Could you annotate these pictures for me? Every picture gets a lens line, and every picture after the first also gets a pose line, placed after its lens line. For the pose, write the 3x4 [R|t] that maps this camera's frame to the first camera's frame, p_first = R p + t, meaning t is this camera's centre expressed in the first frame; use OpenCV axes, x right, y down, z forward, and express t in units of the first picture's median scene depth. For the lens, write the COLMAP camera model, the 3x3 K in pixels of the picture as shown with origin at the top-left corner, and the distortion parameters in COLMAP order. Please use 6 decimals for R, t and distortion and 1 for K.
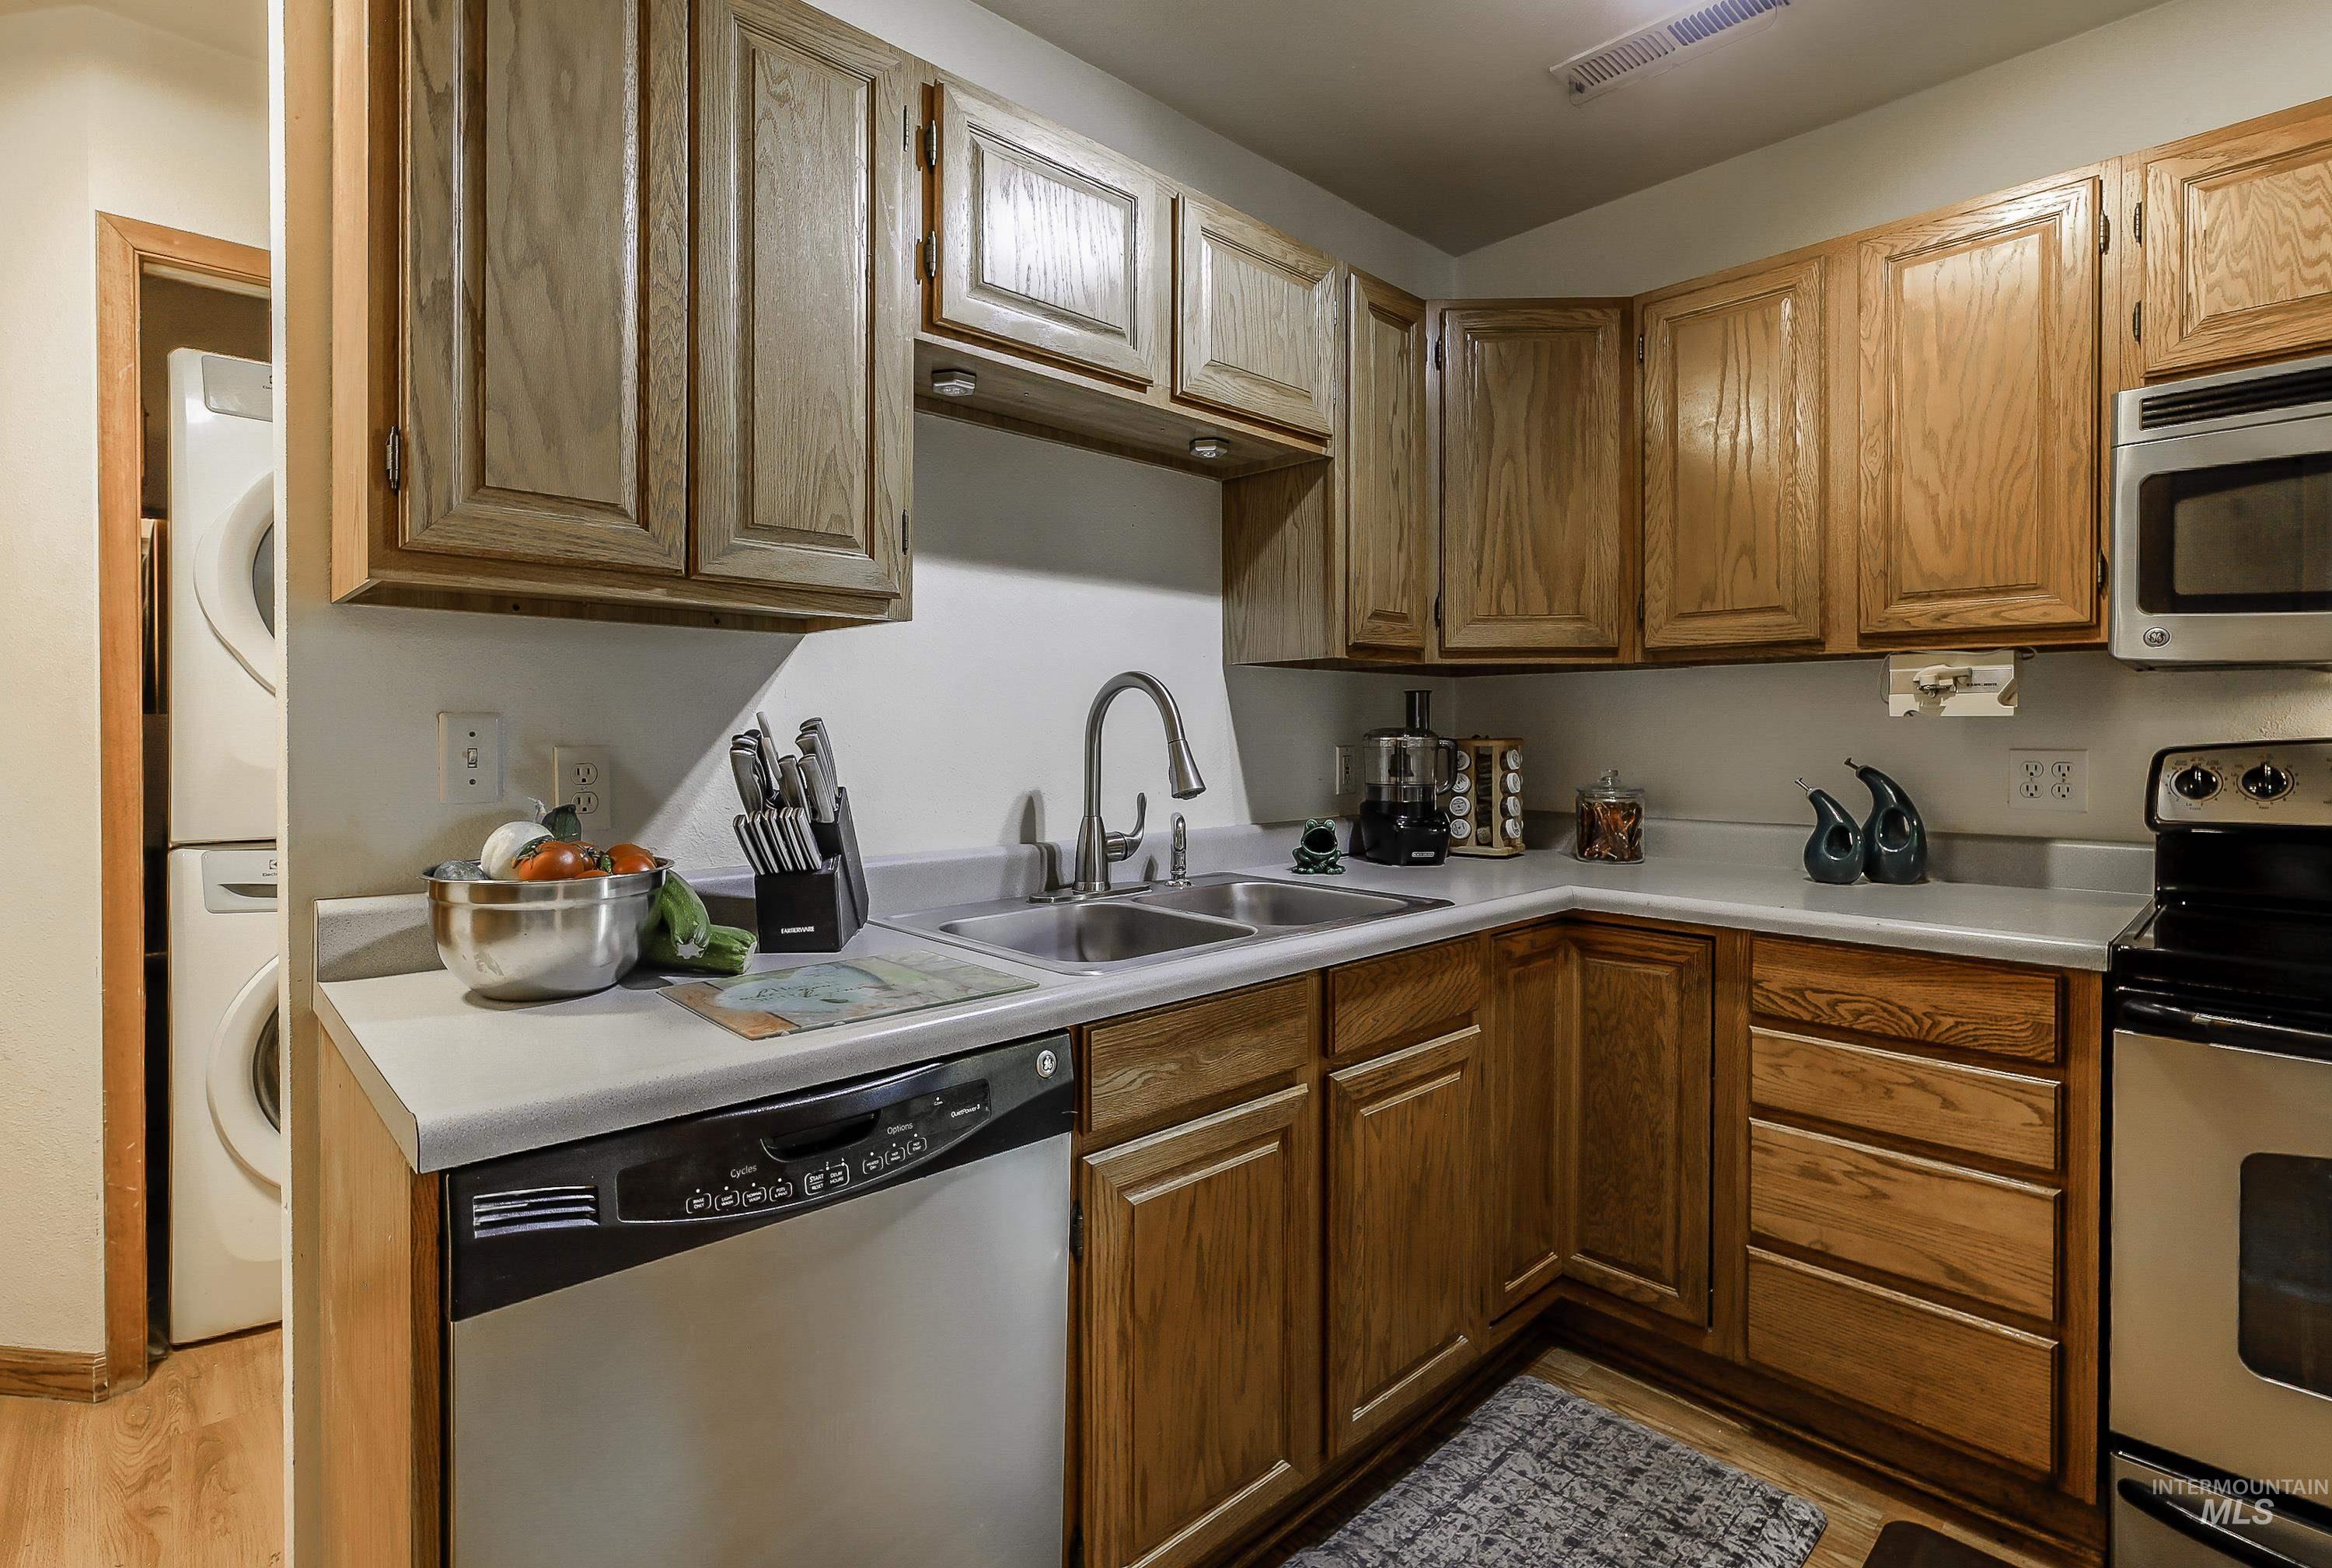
lens RADIAL K [[1097.7, 0, 1164.8], [0, 1097.7, 746.4], [0, 0, 1]] dist [-0.003833, -0.000145]
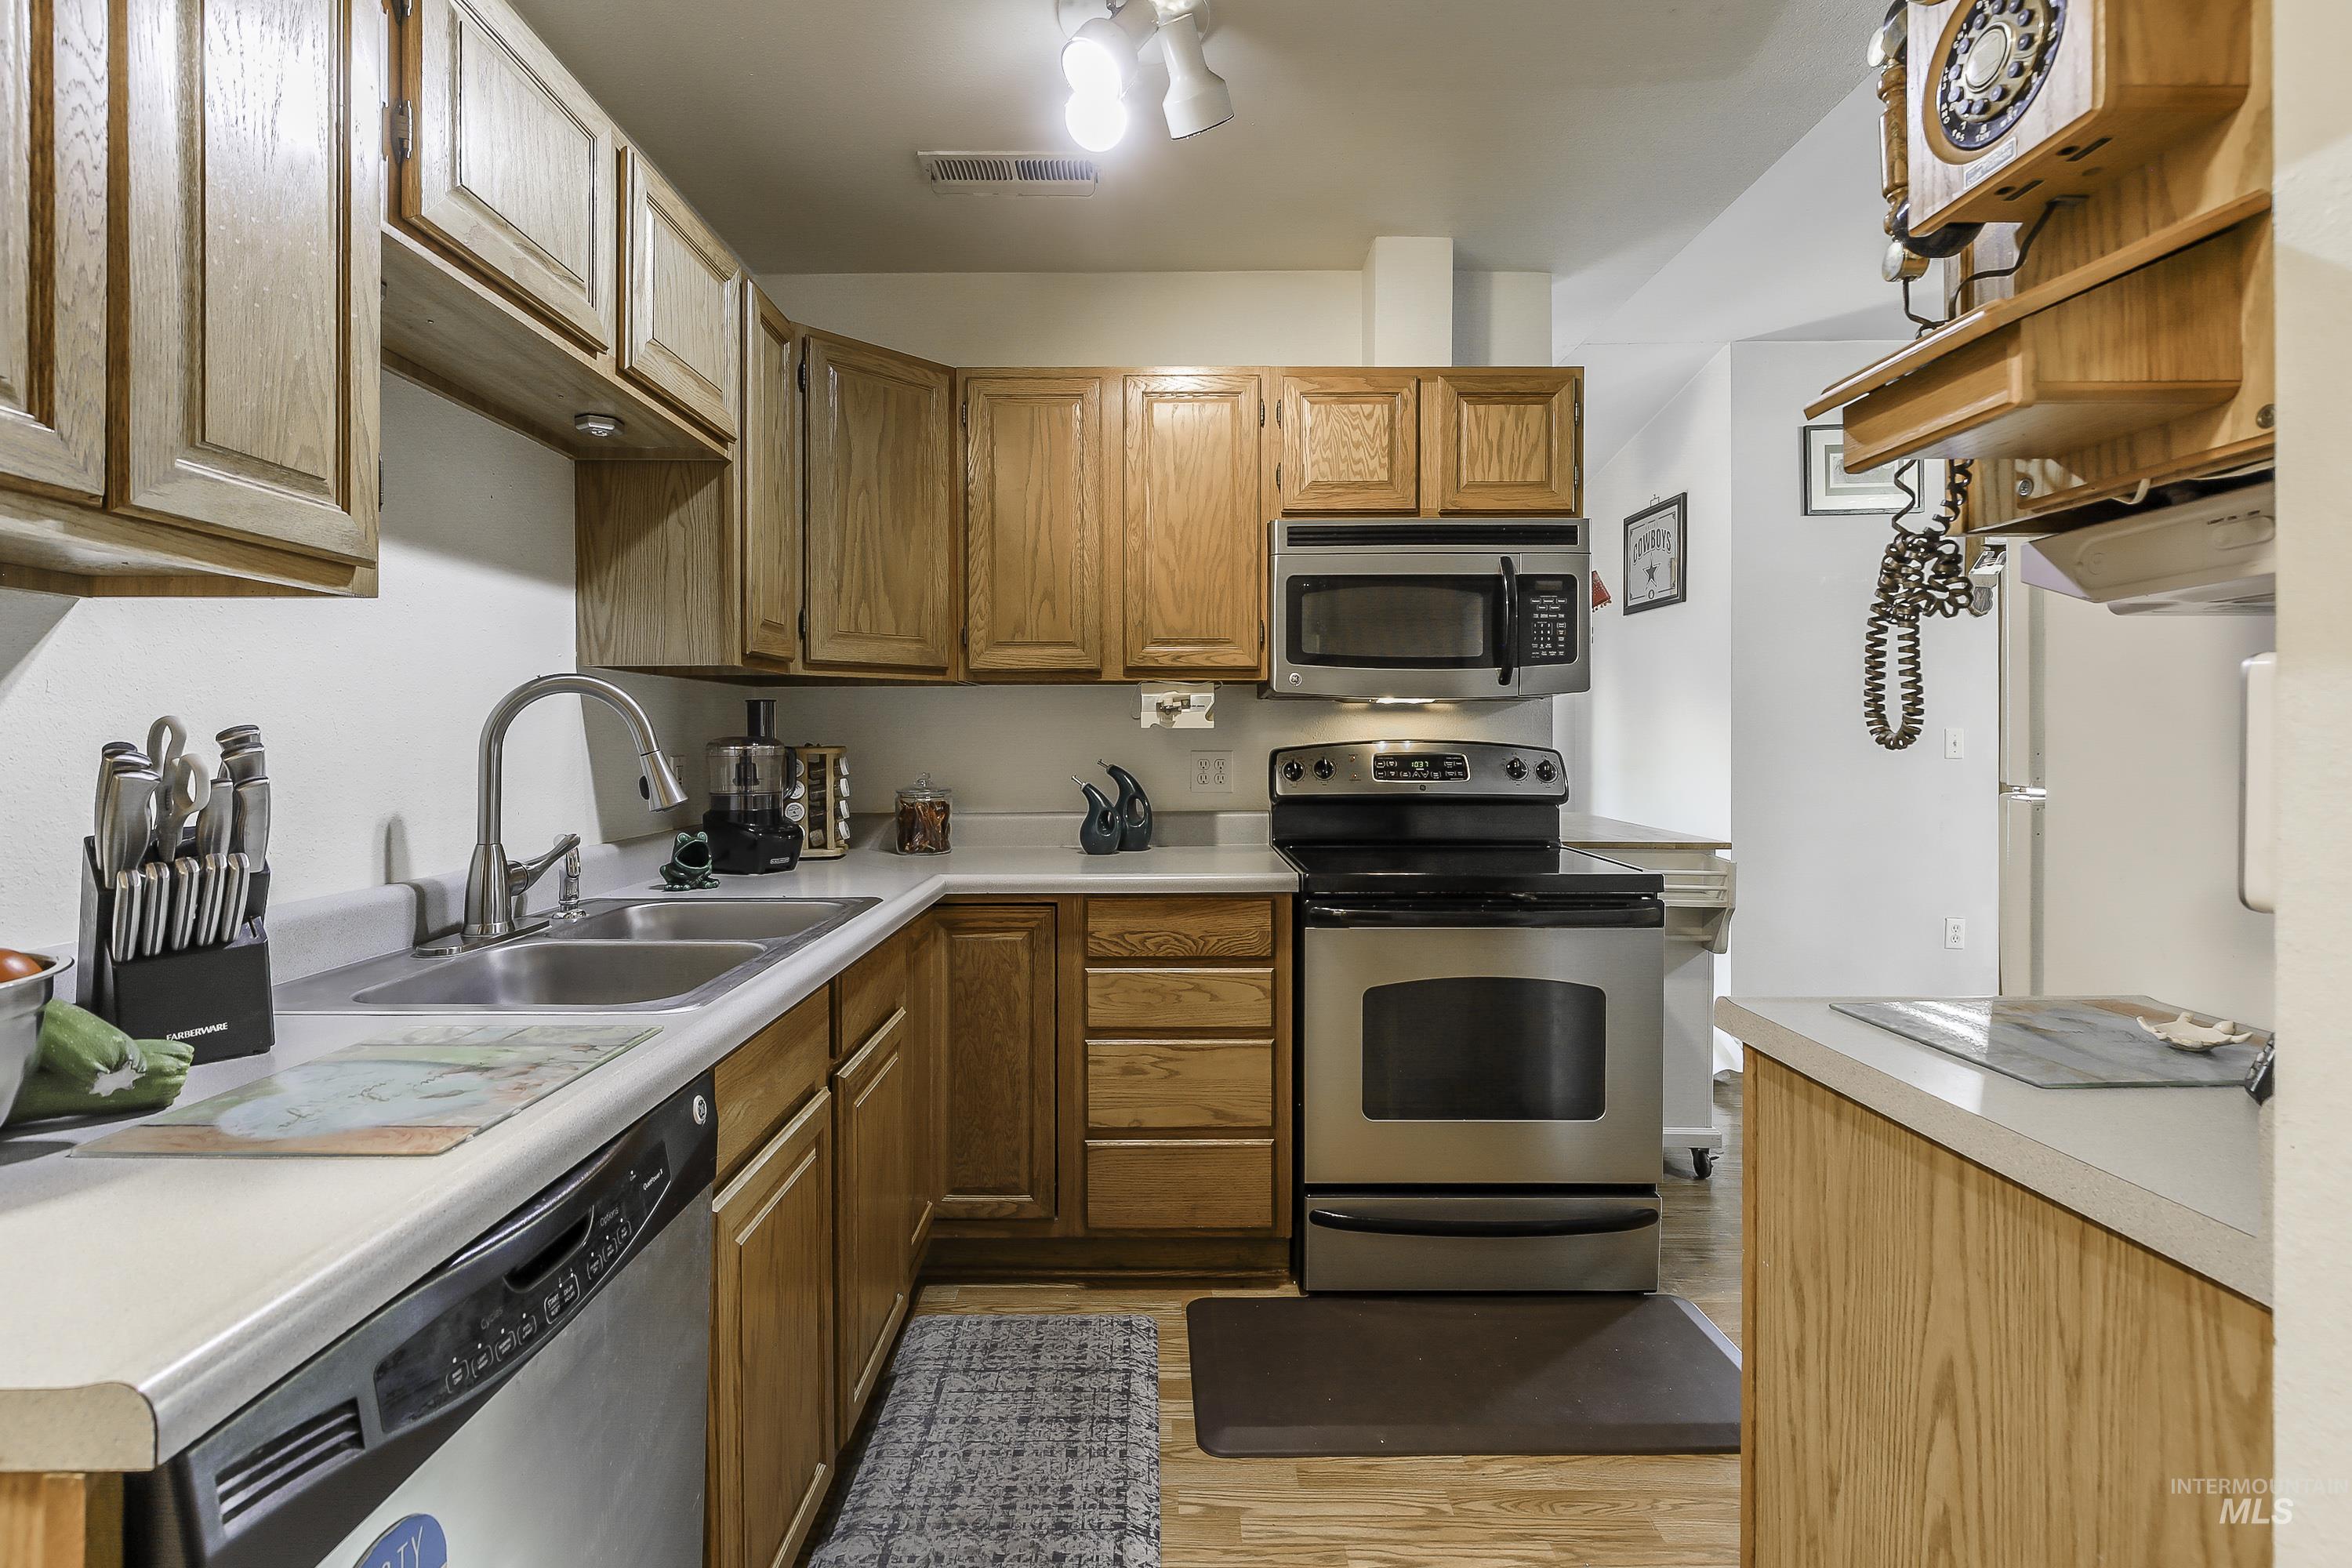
lens RADIAL K [[1071.8, 0, 1158.2], [0, 1071.8, 747.4], [0, 0, 1]] dist [-0.000958, -0.001211]
pose [[0.684612, -0.008551, 0.728858, -0.310446], [0.012541, 0.999921, -0.000049, -0.002839], [-0.728800, 0.009174, 0.684665, 0.073649]]
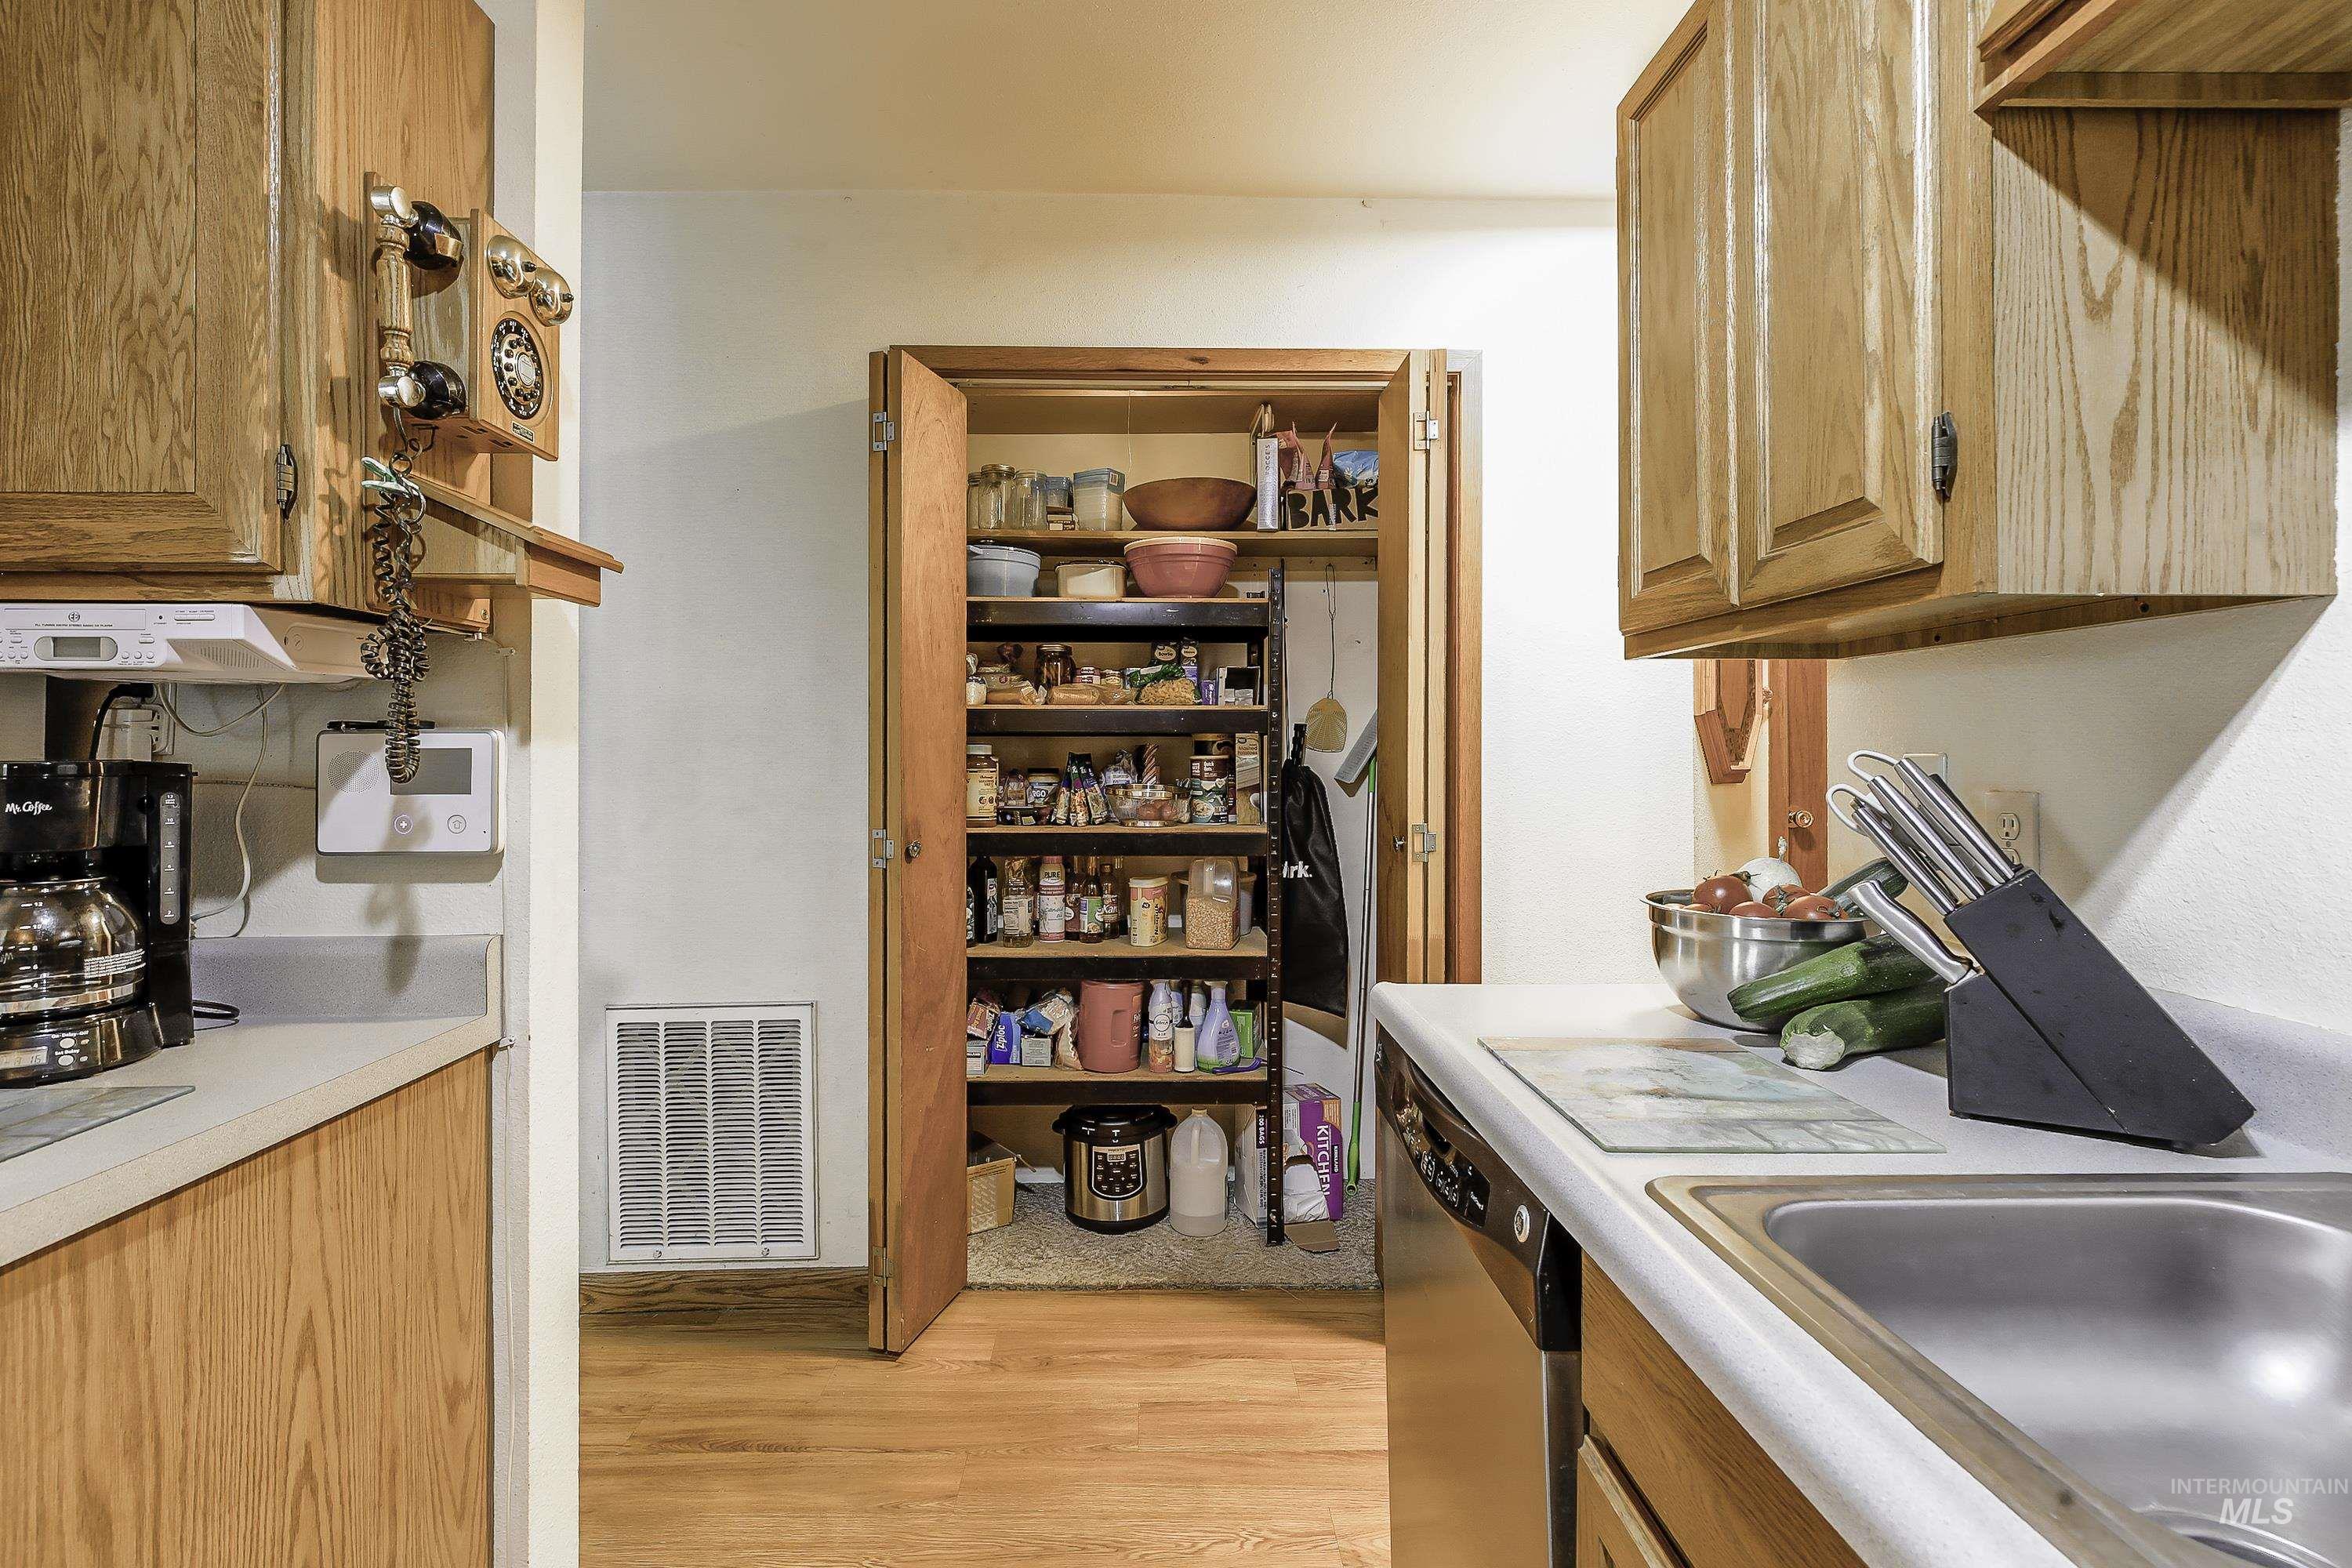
lens RADIAL K [[1071.8, 0, 1158.2], [0, 1071.8, 747.4], [0, 0, 1]] dist [-0.000958, -0.001211]
pose [[-0.673308, -0.007125, -0.739328, 0.372005], [-0.011713, 0.999931, 0.001030, -0.021055], [0.739269, 0.009353, -0.673345, 0.814996]]
